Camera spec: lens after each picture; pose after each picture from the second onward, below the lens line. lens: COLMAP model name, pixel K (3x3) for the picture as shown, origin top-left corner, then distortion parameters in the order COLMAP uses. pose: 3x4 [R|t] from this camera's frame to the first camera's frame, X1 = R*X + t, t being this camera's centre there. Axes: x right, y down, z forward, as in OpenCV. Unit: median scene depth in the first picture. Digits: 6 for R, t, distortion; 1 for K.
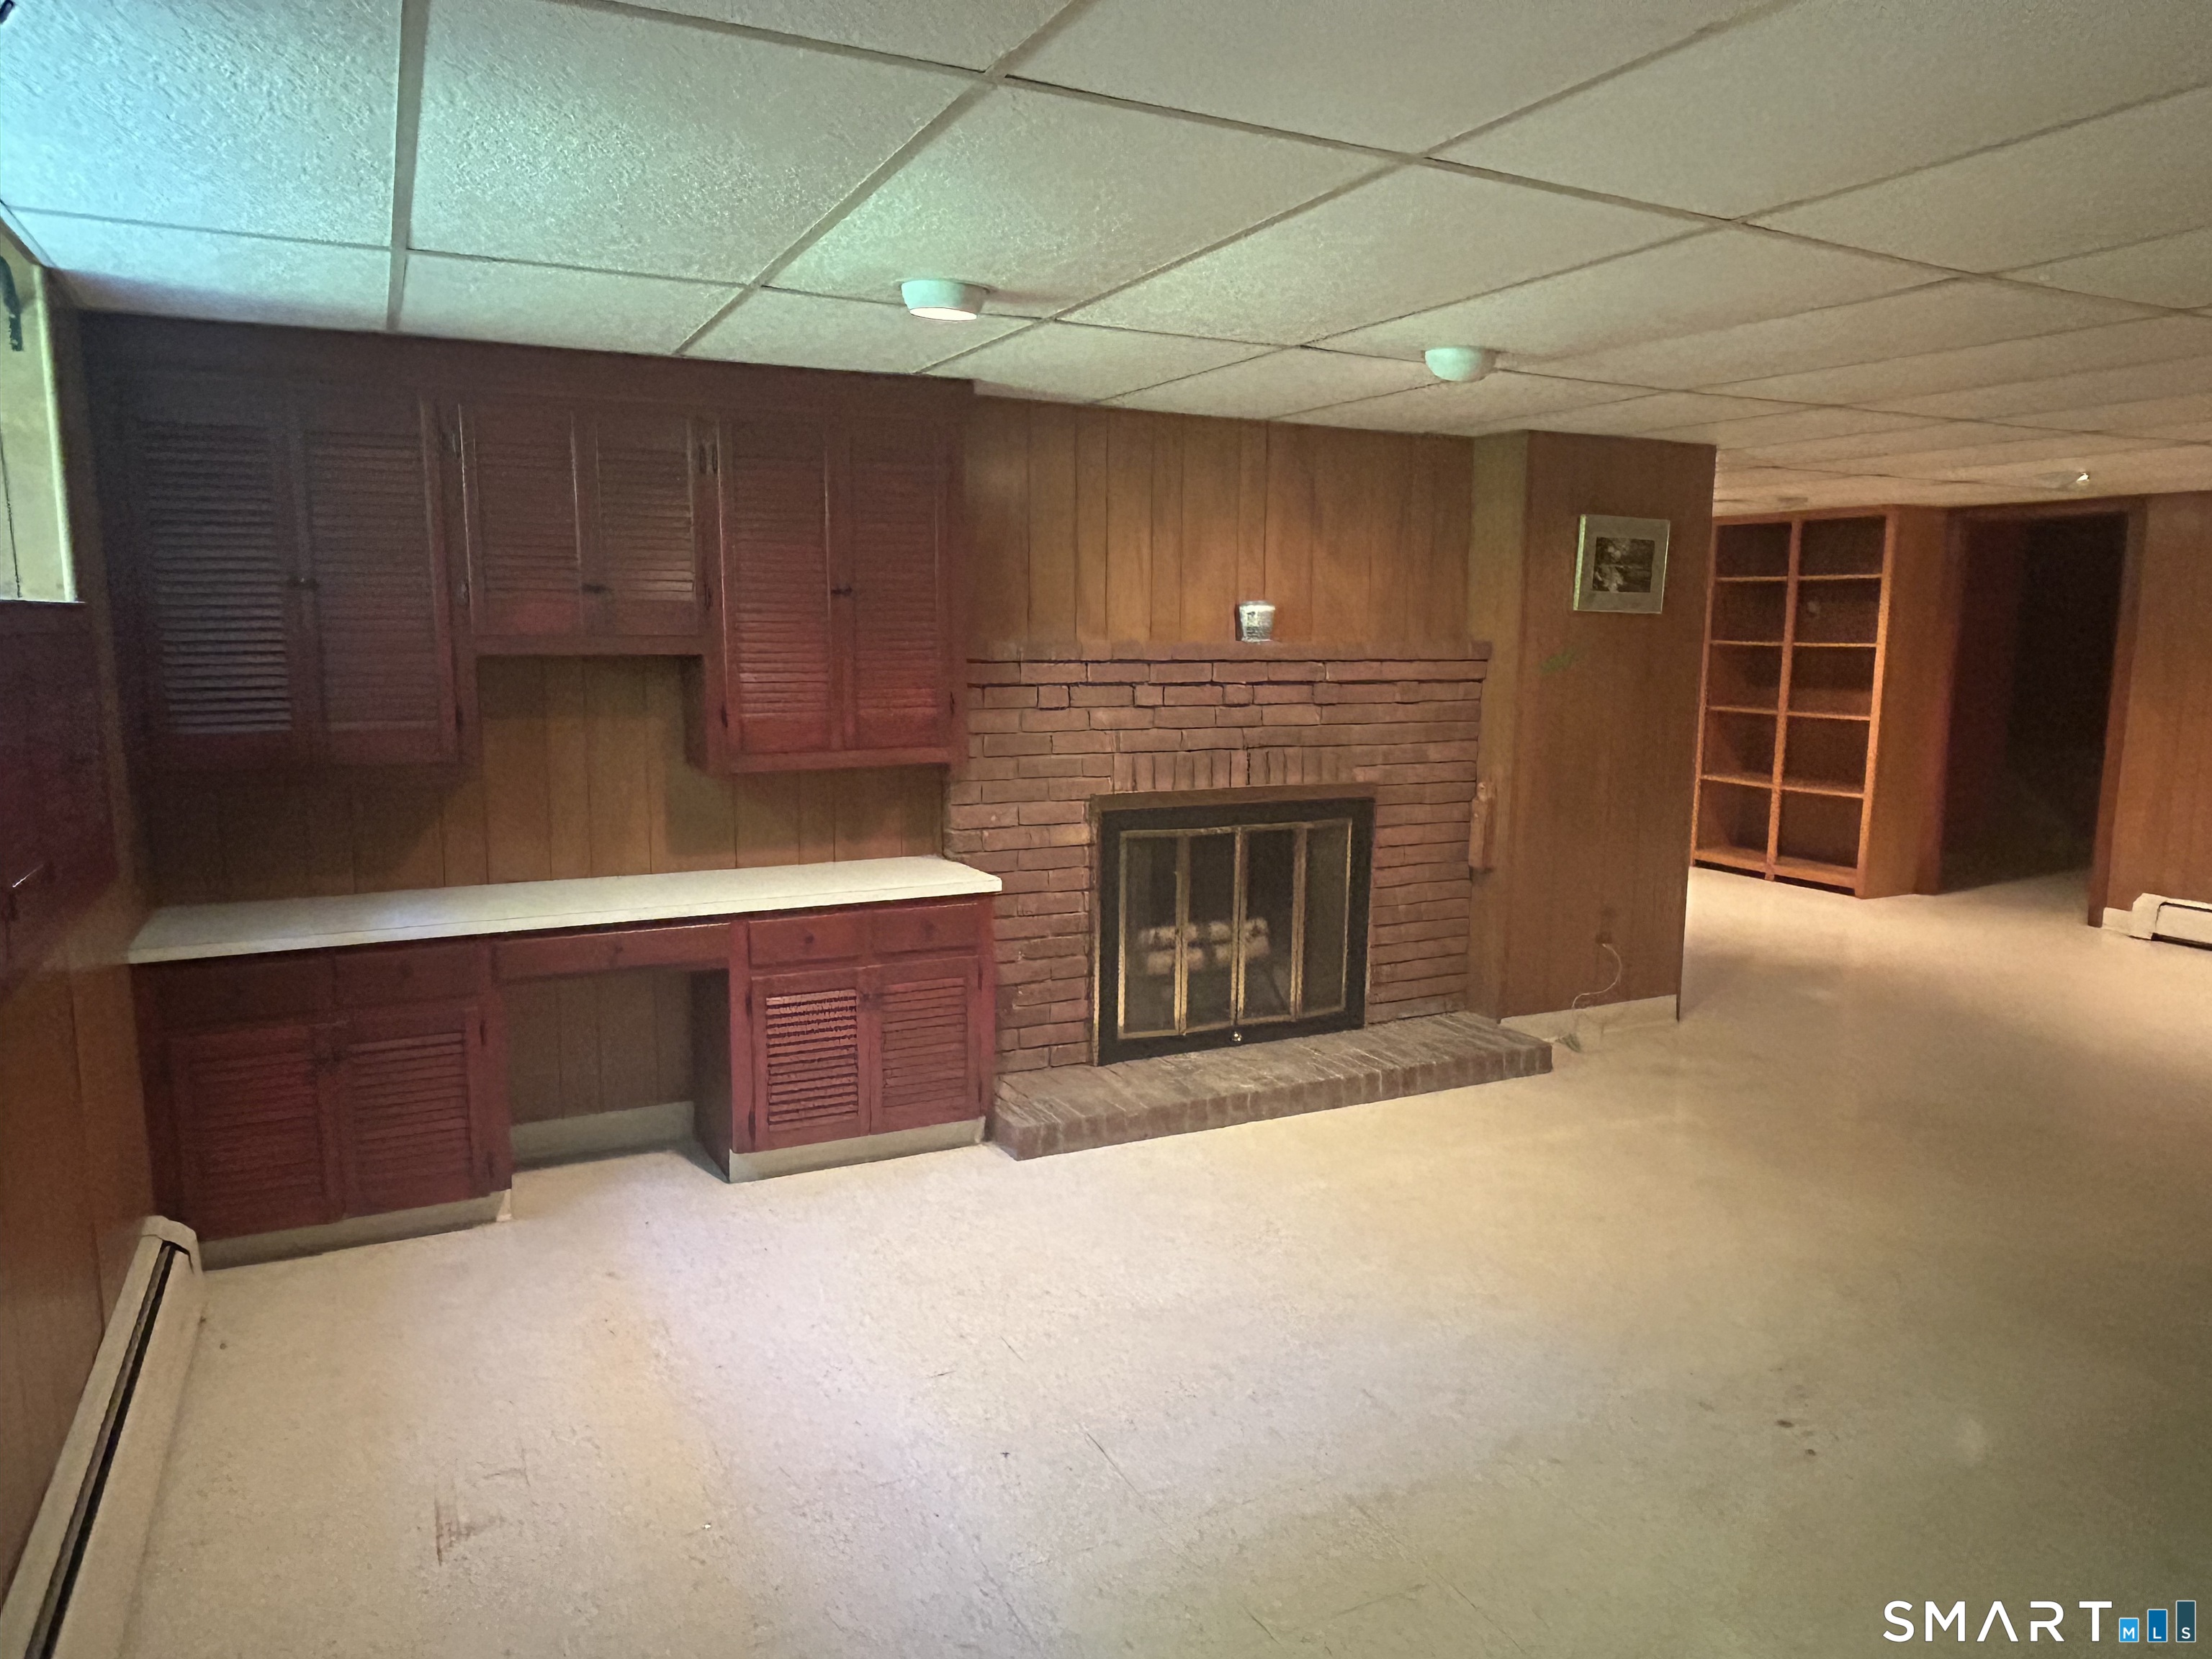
lens RADIAL K [[1441.3, 0, 1106.0], [0, 1441.3, 829.5], [0, 0, 1]] dist [0.000318, 0.000383]
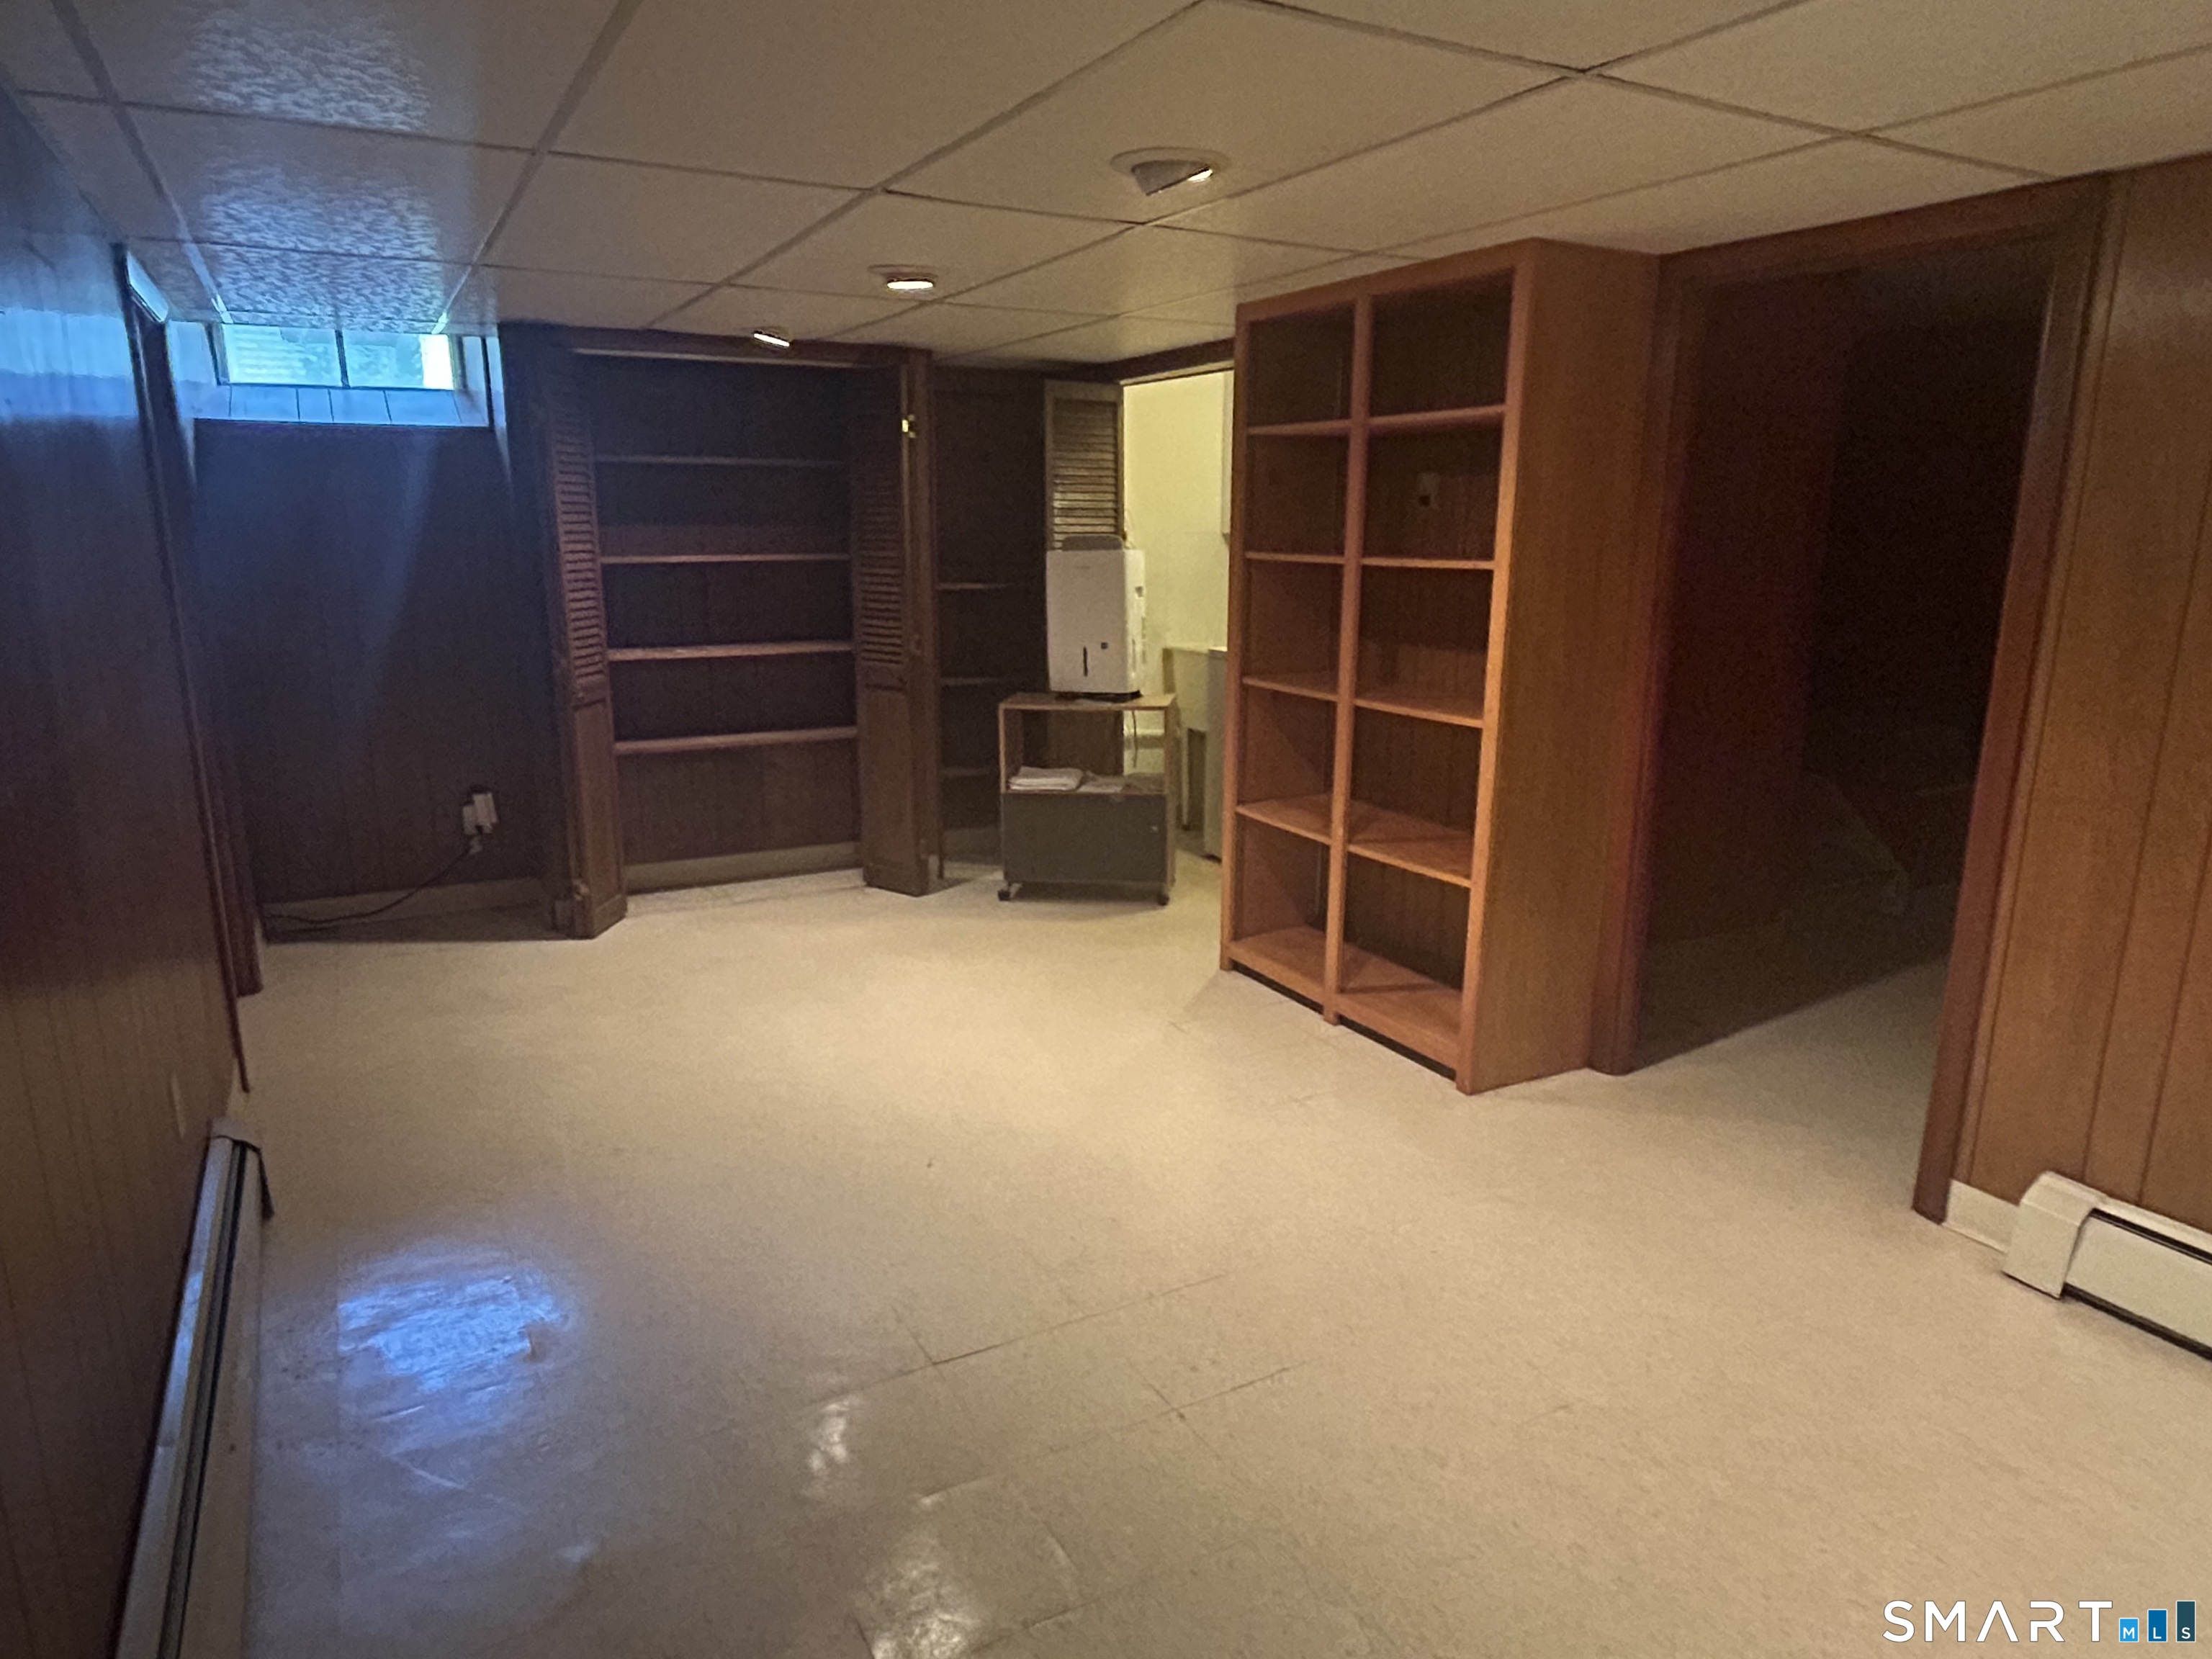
lens RADIAL K [[1352.1, 0, 1106.0], [0, 1352.1, 829.5], [0, 0, 1]] dist [-0.027428, 0.029253]
pose [[0.999110, -0.012837, 0.040168, 0.612355], [0.009369, 0.996305, 0.085373, -0.127550], [-0.041116, -0.084921, 0.995539, 0.892033]]
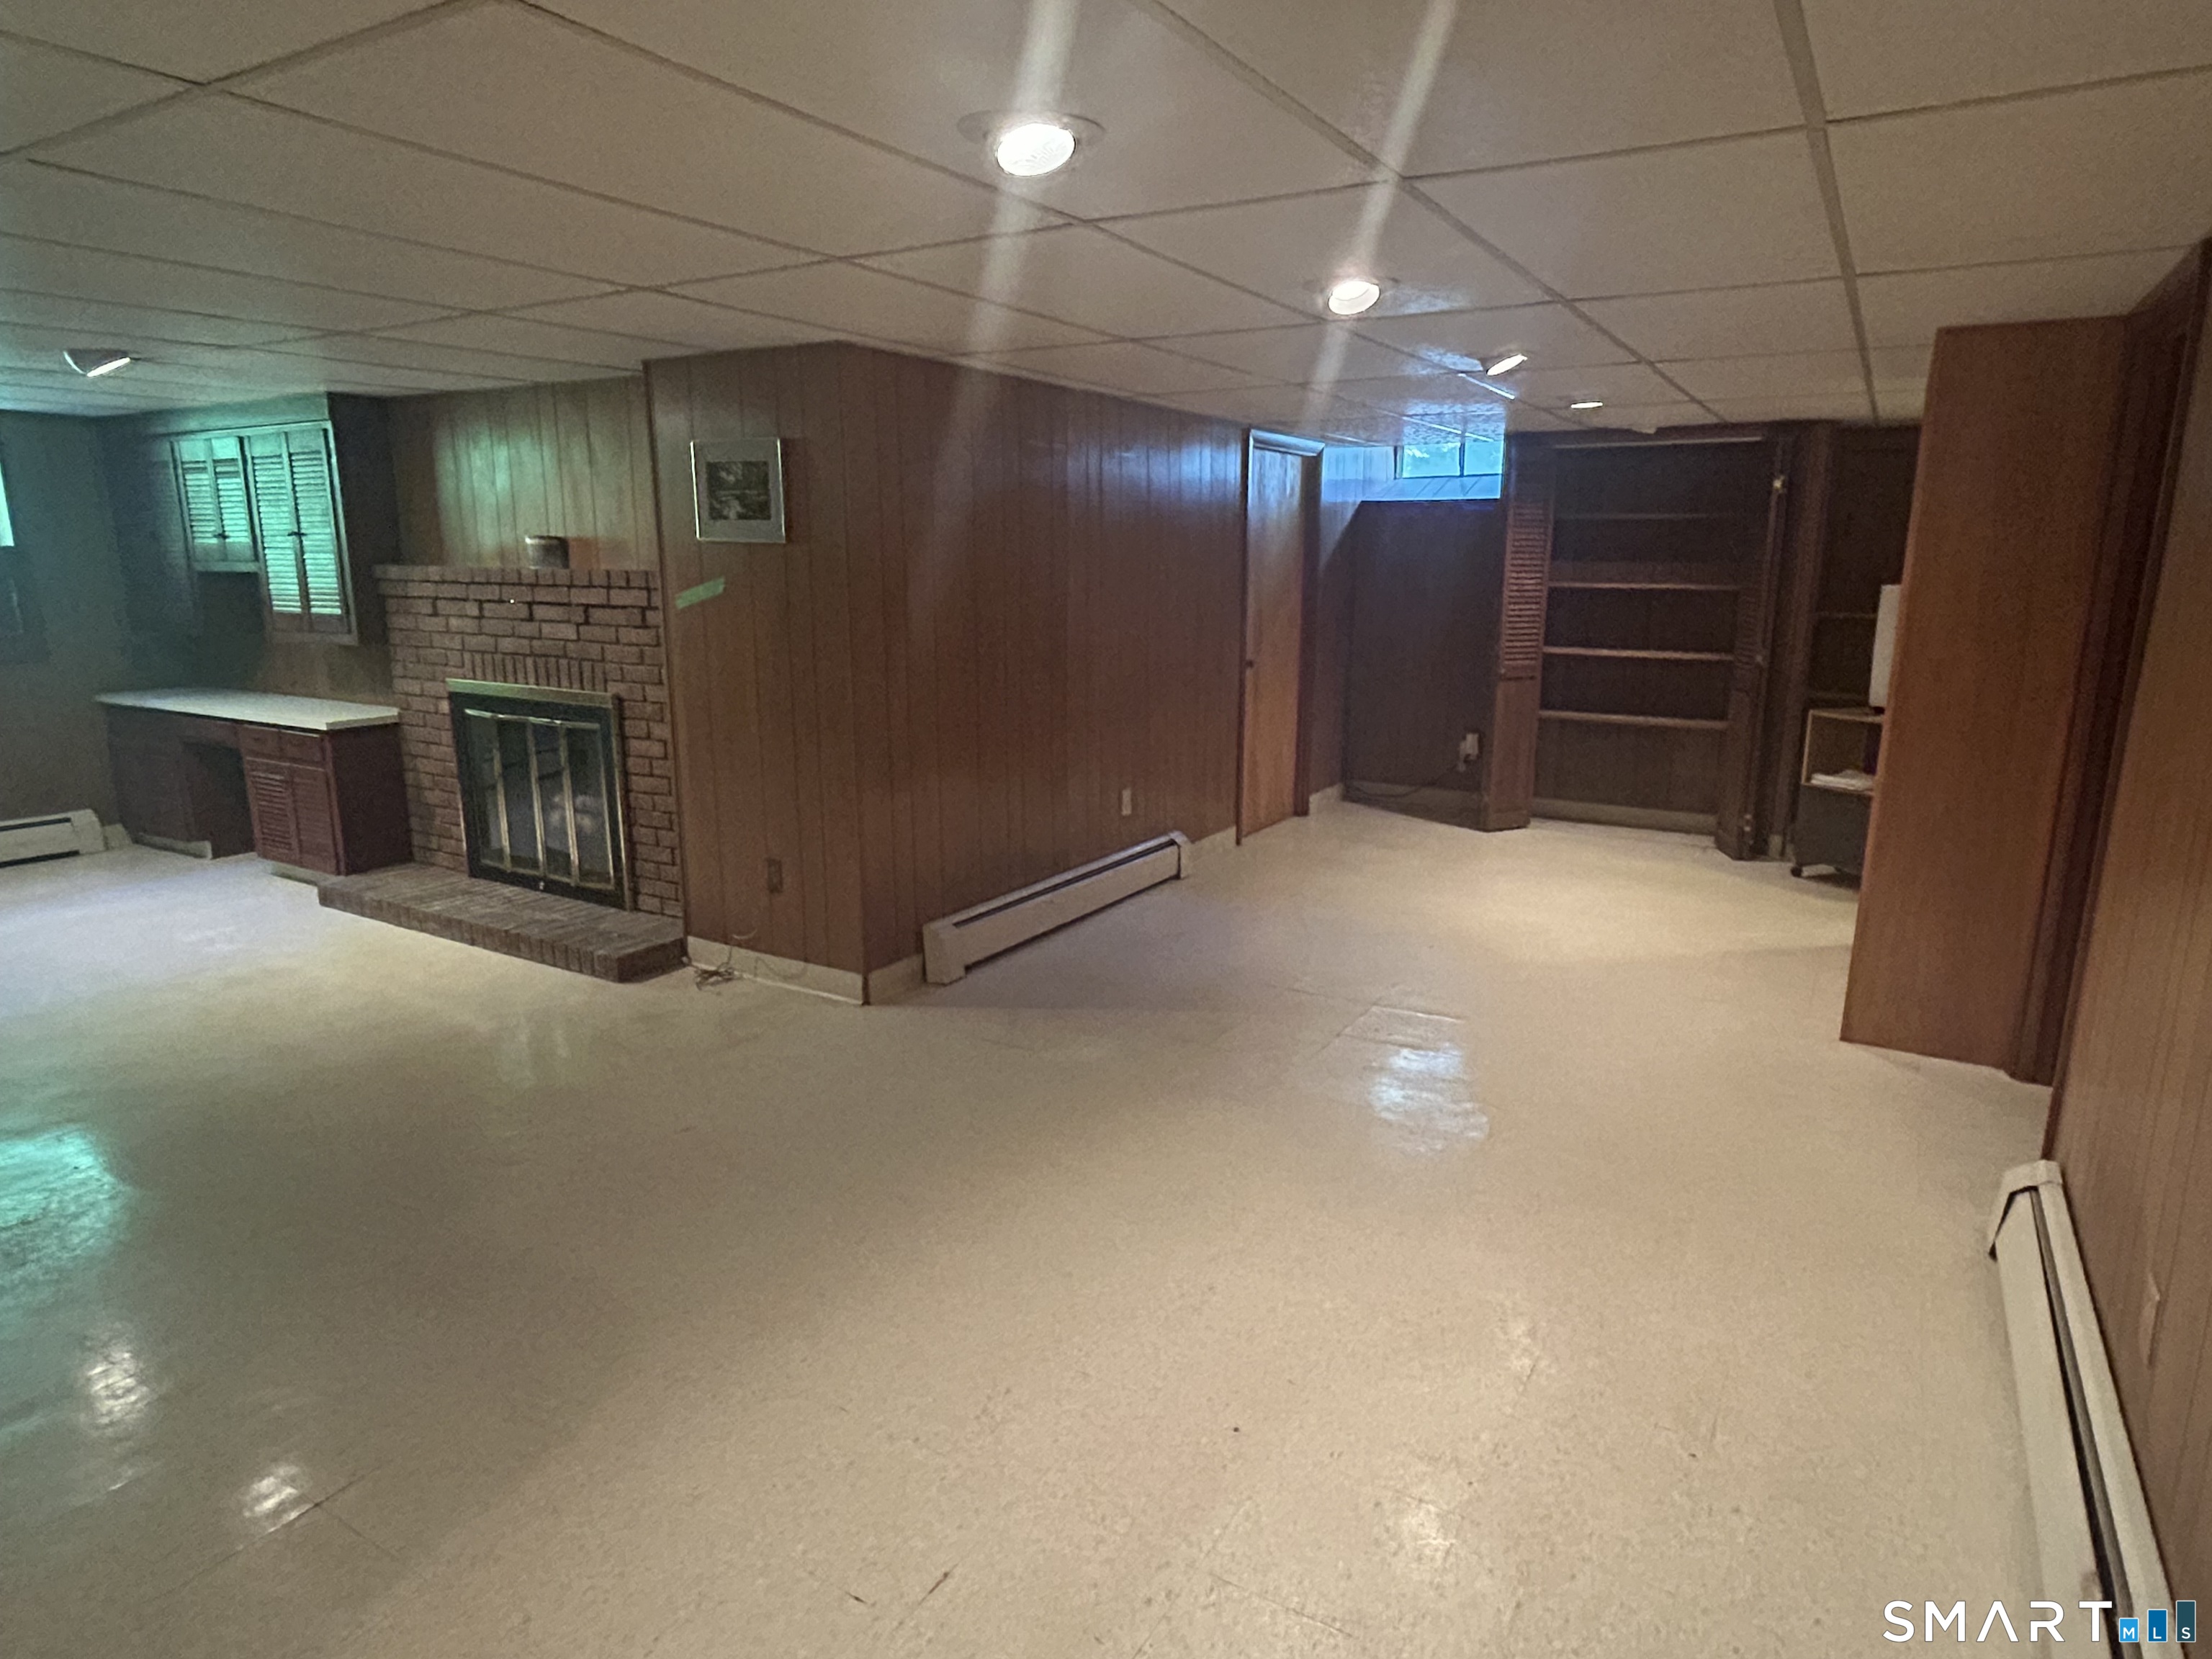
lens RADIAL K [[1282.7, 0, 1106.0], [0, 1282.7, 829.5], [0, 0, 1]] dist [-0.000936, -0.000409]
pose [[0.540023, 0.175252, -0.823202, 1.211562], [-0.120658, 0.984098, 0.130354, -0.105122], [0.832957, 0.028932, 0.552581, 0.749082]]
